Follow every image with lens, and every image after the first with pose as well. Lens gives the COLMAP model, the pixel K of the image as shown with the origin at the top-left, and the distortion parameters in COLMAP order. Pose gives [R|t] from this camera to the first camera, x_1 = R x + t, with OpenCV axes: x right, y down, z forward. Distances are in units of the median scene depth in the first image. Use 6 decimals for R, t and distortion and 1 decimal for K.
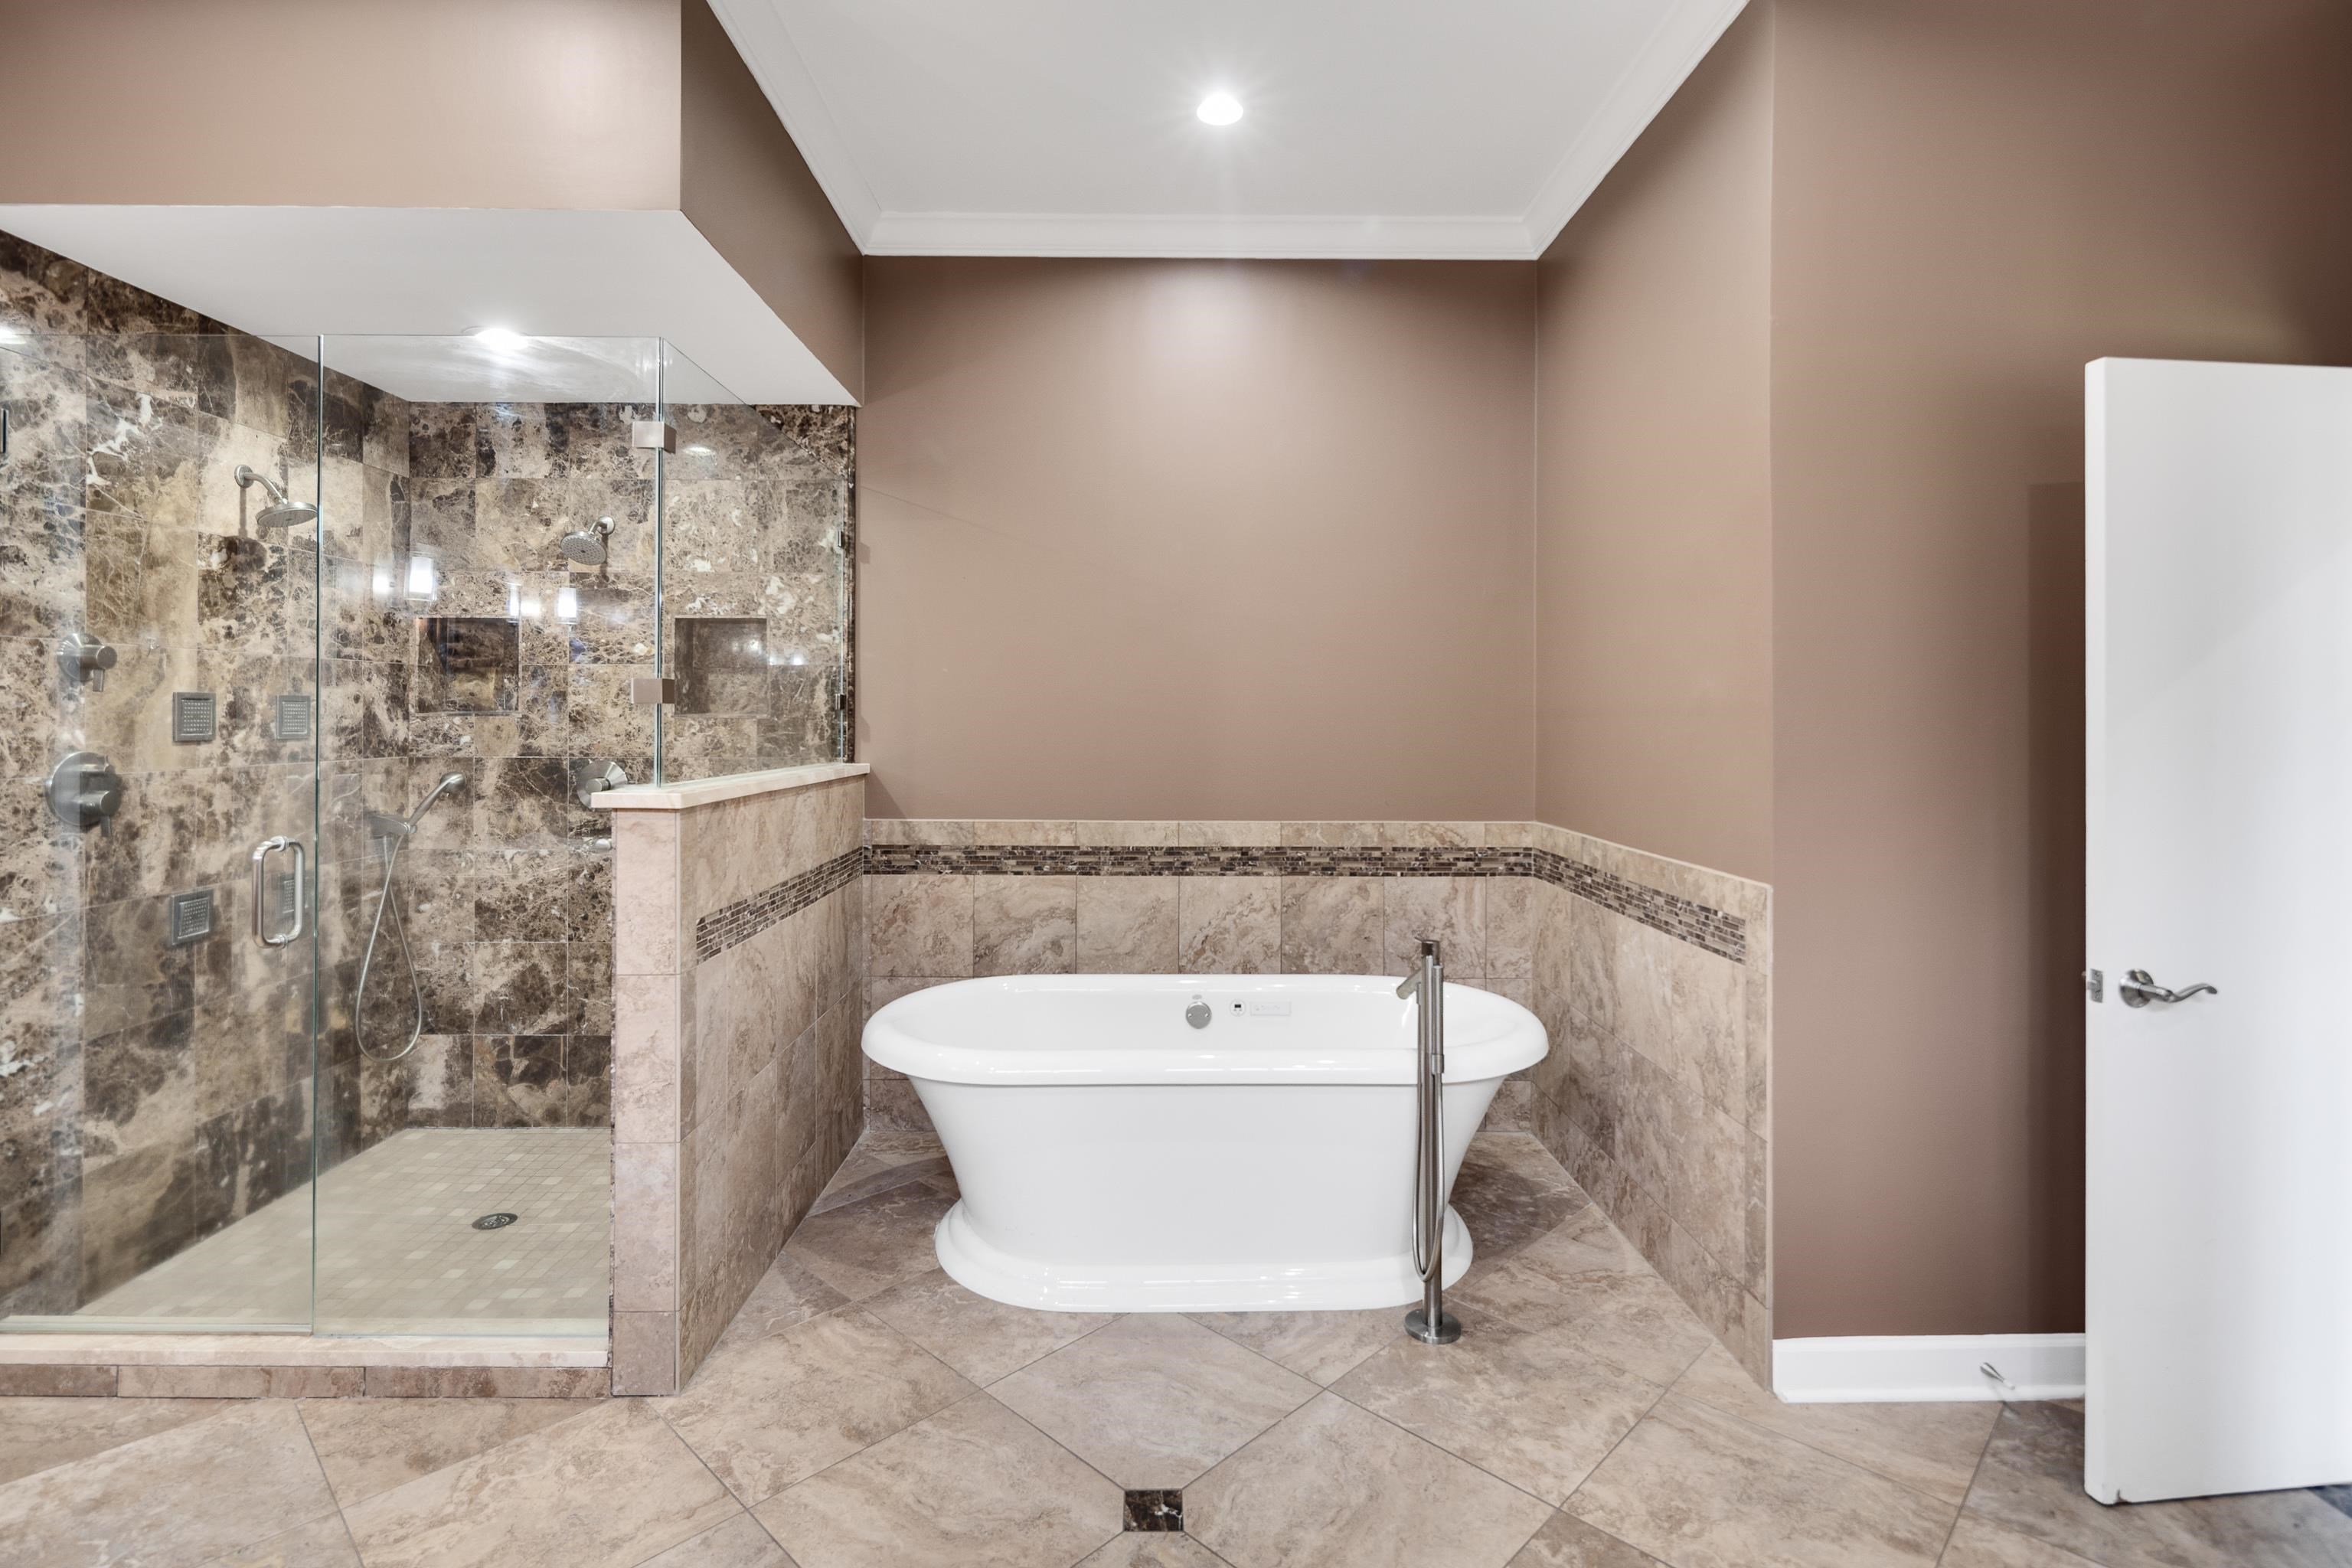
lens RADIAL K [[1138.8, 0, 1164.2], [0, 1138.8, 716.0], [0, 0, 1]] dist [0.001967, -0.001223]
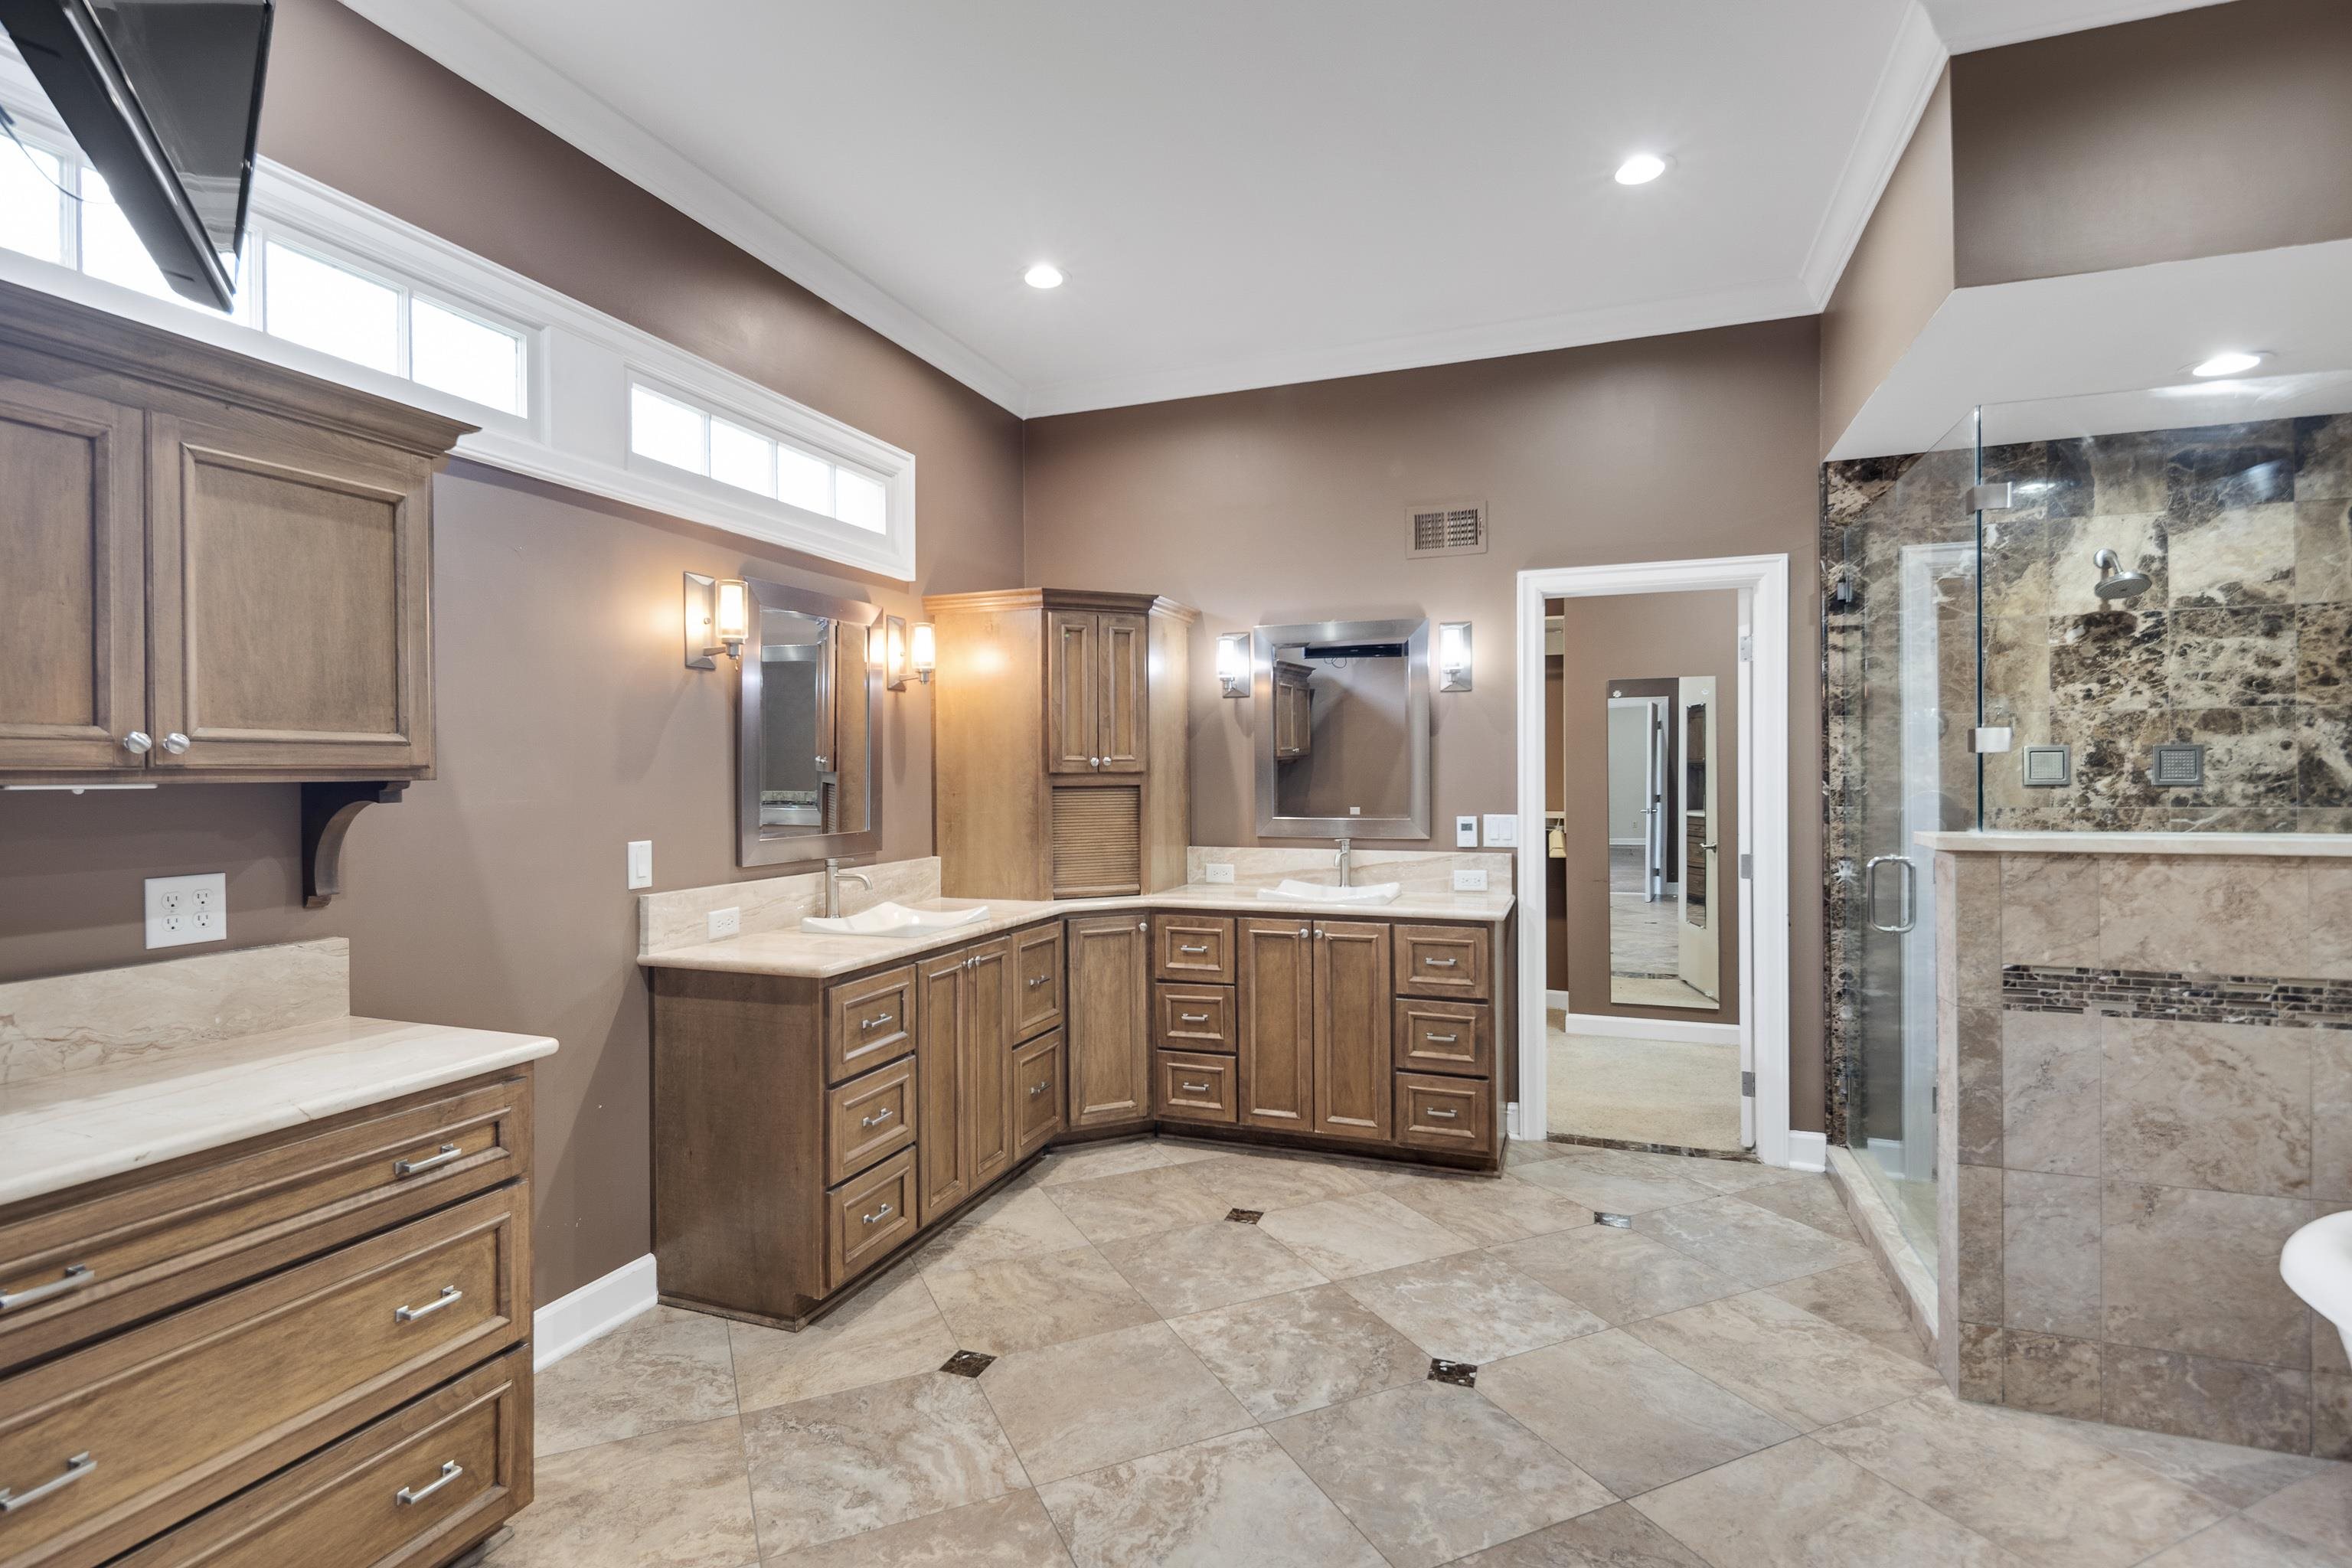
lens RADIAL K [[1138.8, 0, 1159.0], [0, 1138.8, 772.7], [0, 0, 1]] dist [0.001967, -0.001223]
pose [[-0.364006, 0.000591, -0.931396, 0.657084], [0.007307, 0.999971, -0.002221, 0.004040], [0.931368, -0.007614, -0.364000, 0.543493]]
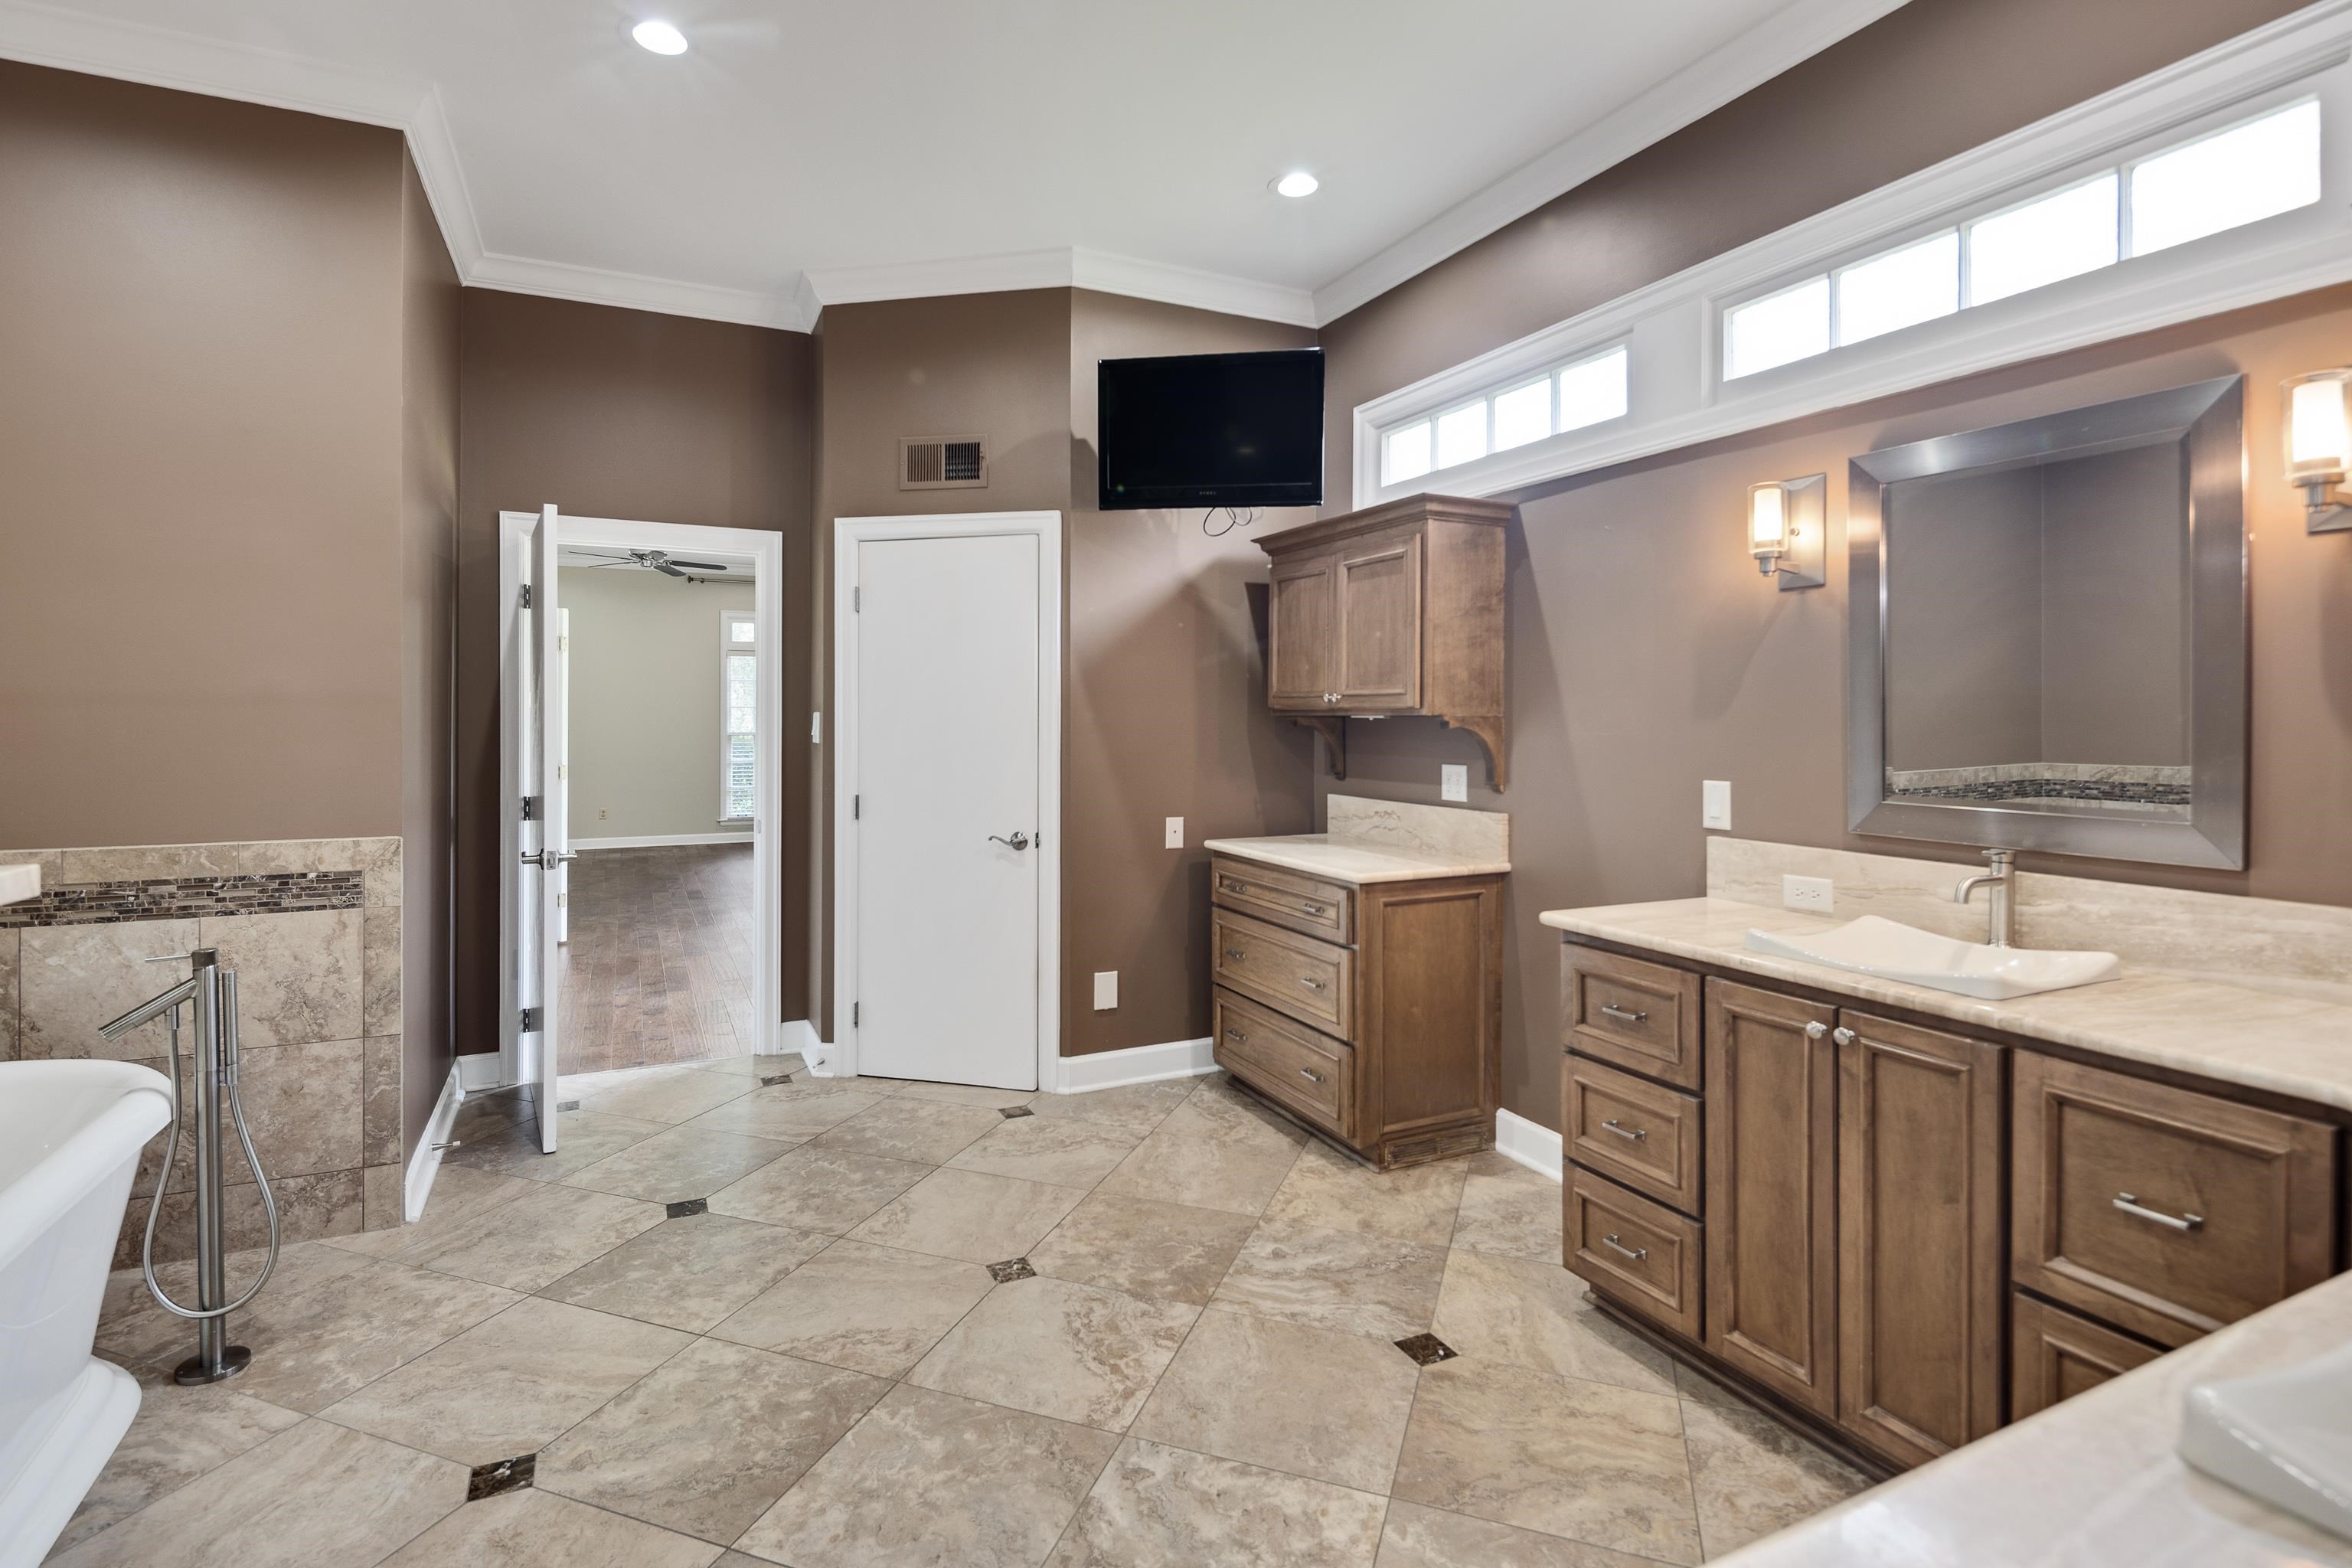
lens RADIAL K [[1138.8, 0, 1151.2], [0, 1138.8, 723.7], [0, 0, 1]] dist [0.001967, -0.001223]
pose [[-0.407947, -0.009848, 0.912953, -0.793014], [-0.005643, 0.999950, 0.008265, 0.004244], [-0.912988, -0.001780, -0.407982, 0.595785]]
